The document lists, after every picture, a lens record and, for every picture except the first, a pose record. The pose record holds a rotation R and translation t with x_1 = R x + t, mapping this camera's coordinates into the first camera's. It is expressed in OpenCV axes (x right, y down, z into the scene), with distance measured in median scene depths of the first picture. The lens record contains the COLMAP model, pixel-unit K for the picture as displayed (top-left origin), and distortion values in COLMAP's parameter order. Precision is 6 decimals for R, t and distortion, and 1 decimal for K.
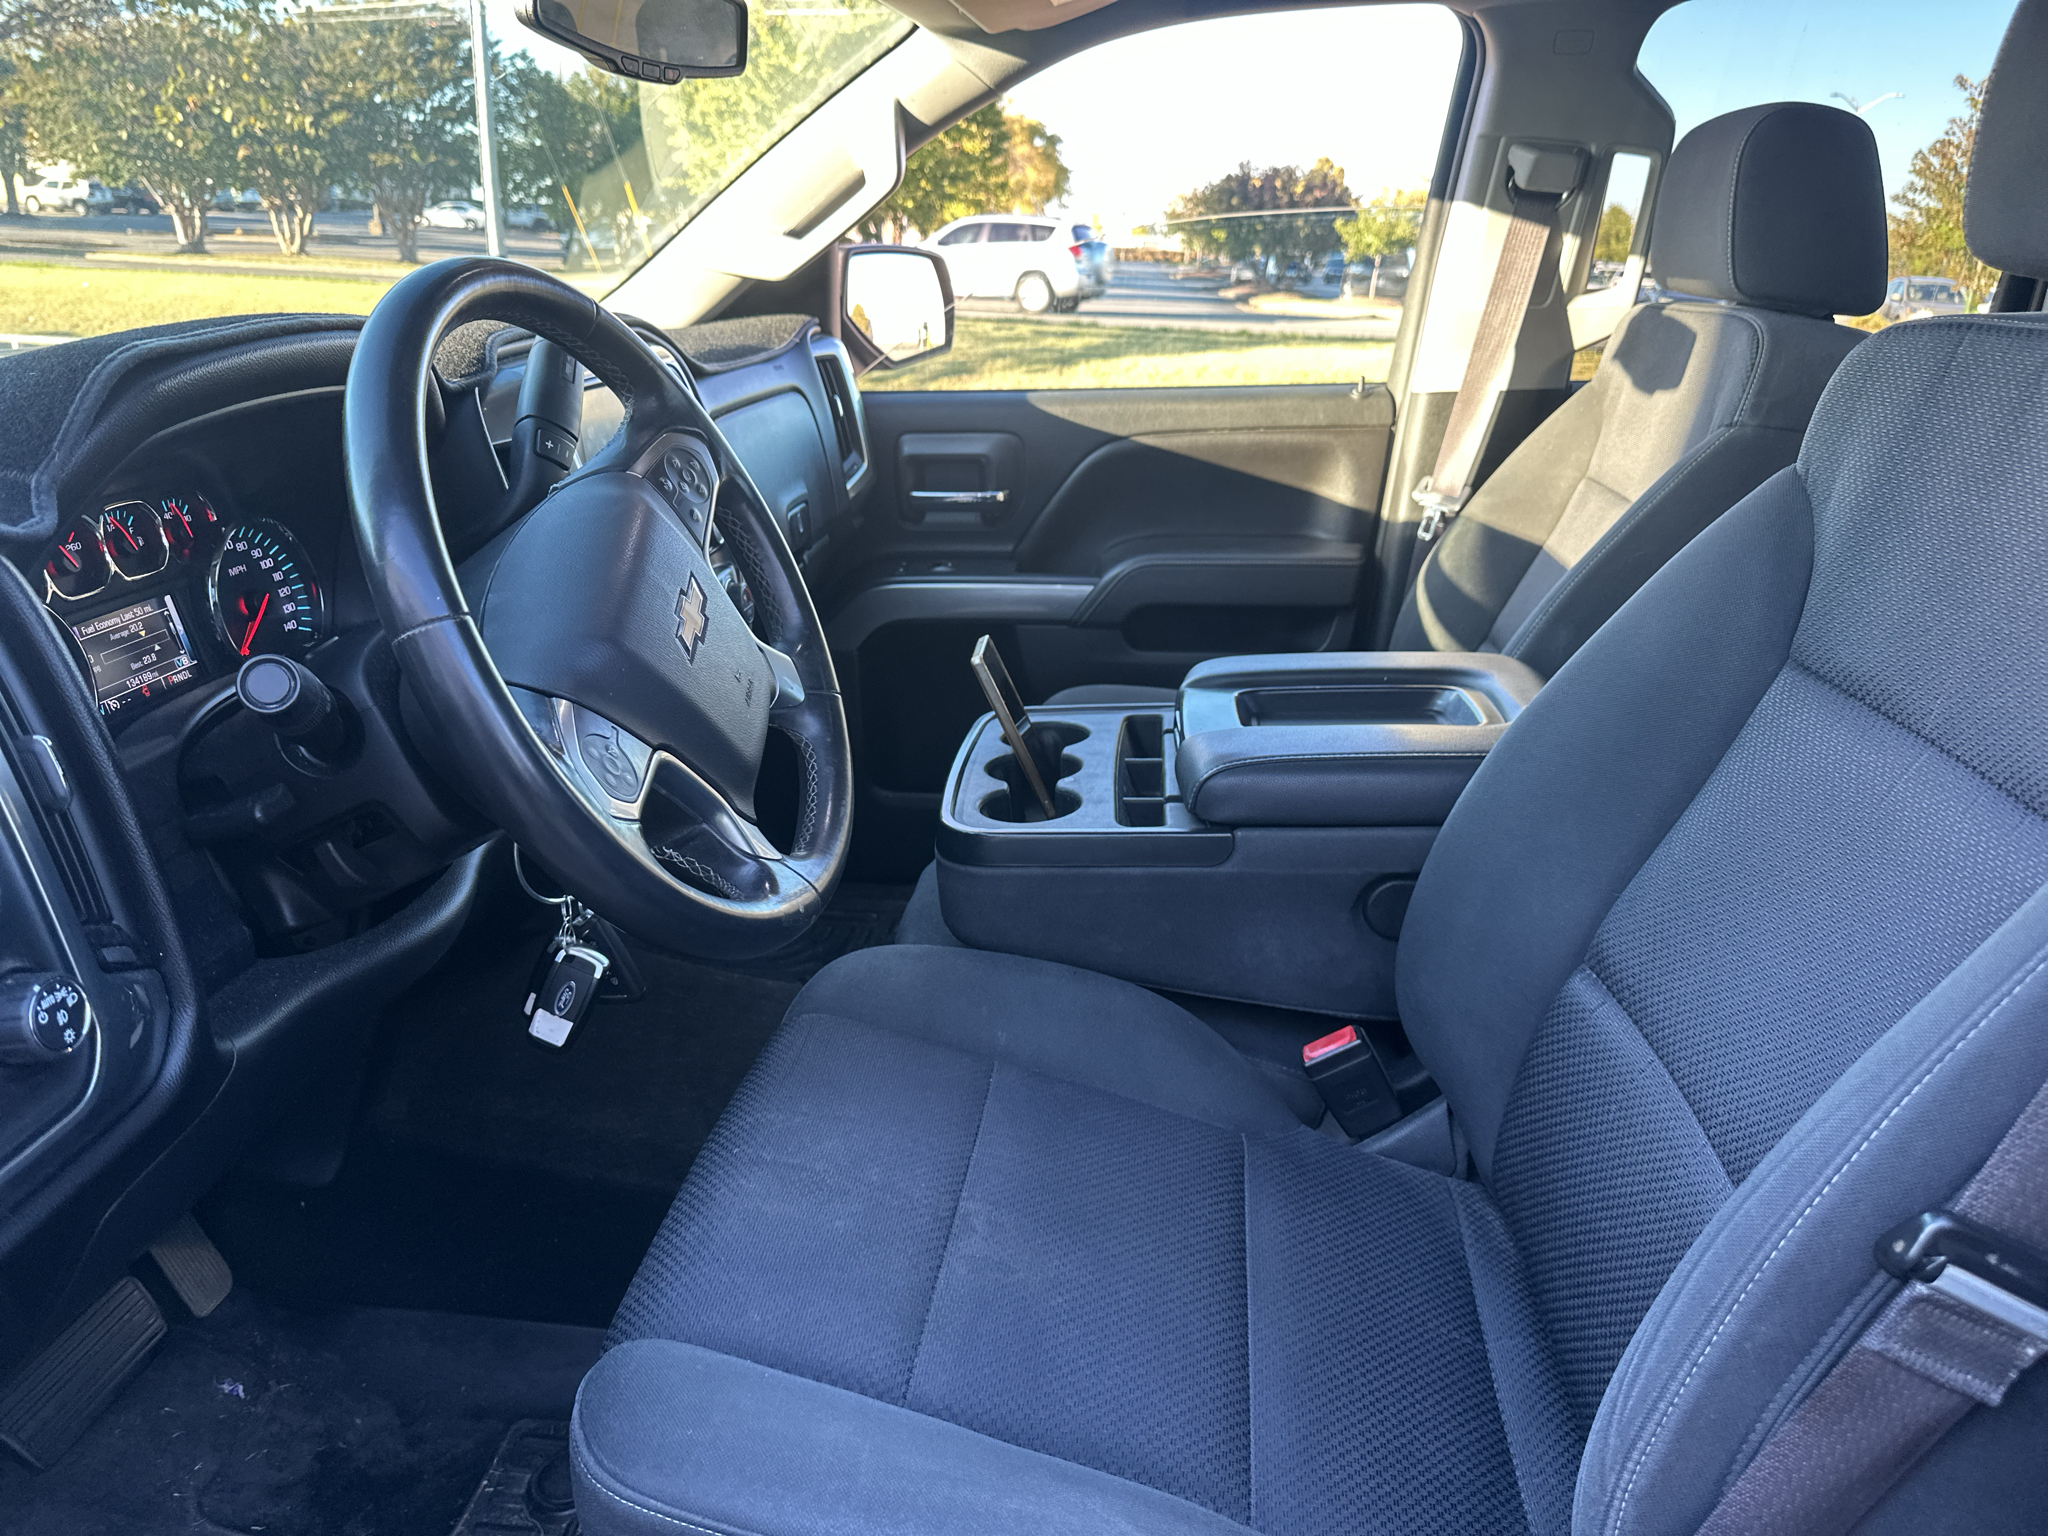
lens RADIAL K [[1457.3, 0, 1018.0], [0, 1457.3, 758.4], [0, 0, 1]] dist [0.025794, -0.040295]
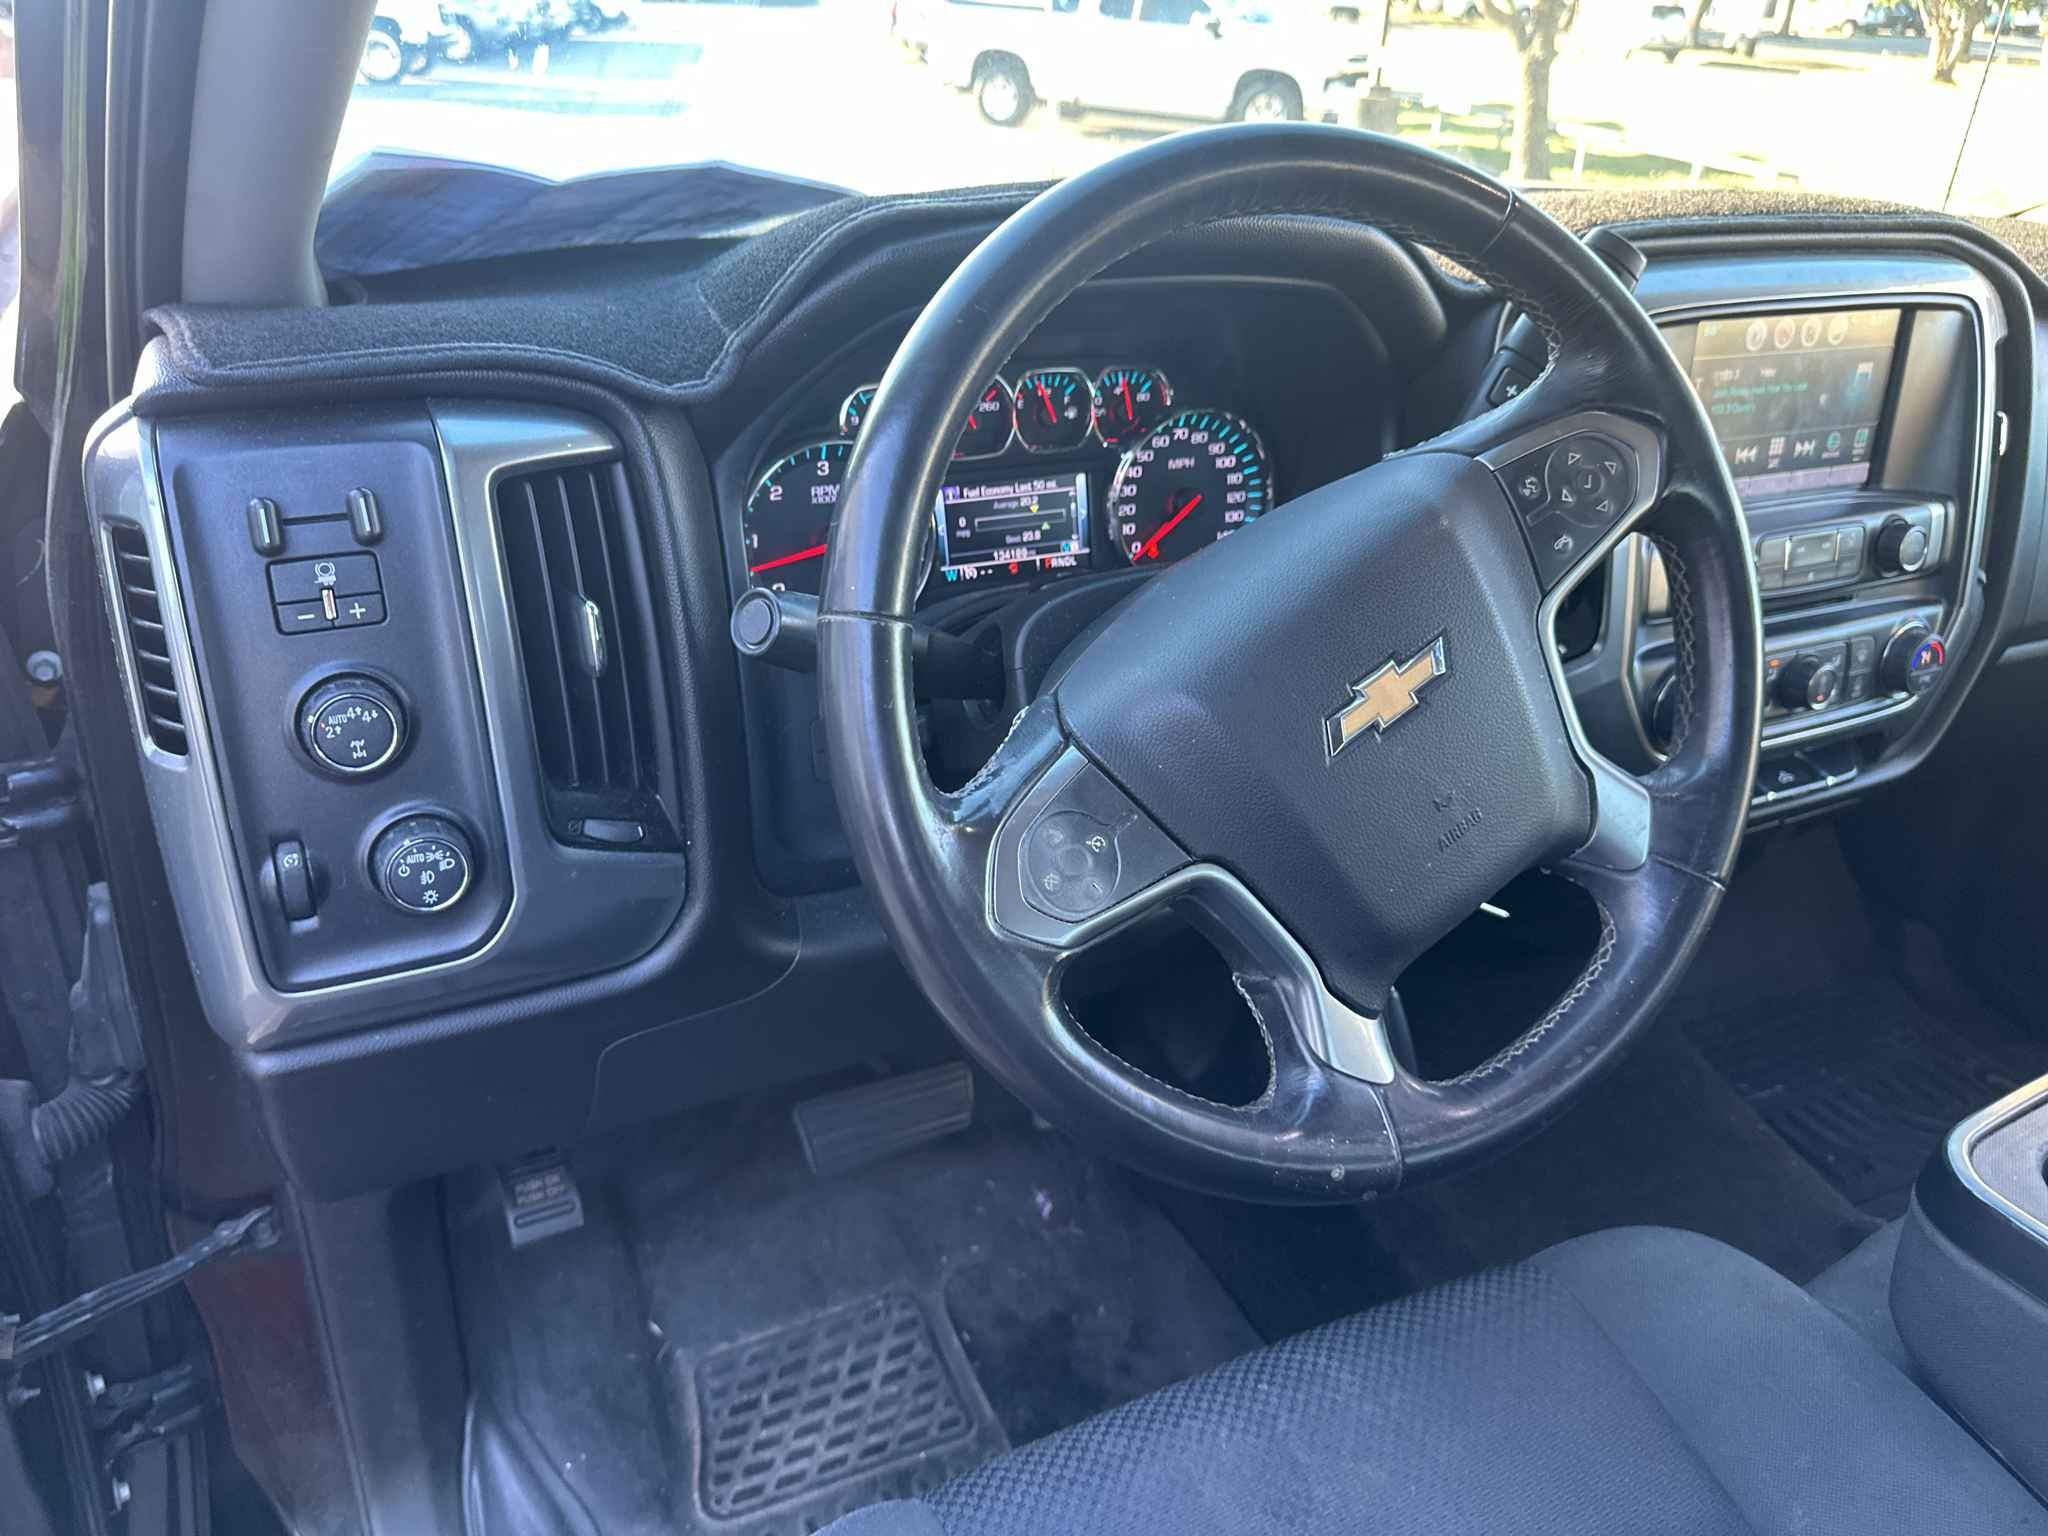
lens RADIAL K [[1457.3, 0, 1018.0], [0, 1457.3, 758.4], [0, 0, 1]] dist [0.025794, -0.040295]
pose [[0.508630, 0.383393, -0.770912, 0.189891], [-0.301174, 0.918043, 0.257857, -0.174415], [0.806591, 0.101025, 0.582412, 0.442812]]
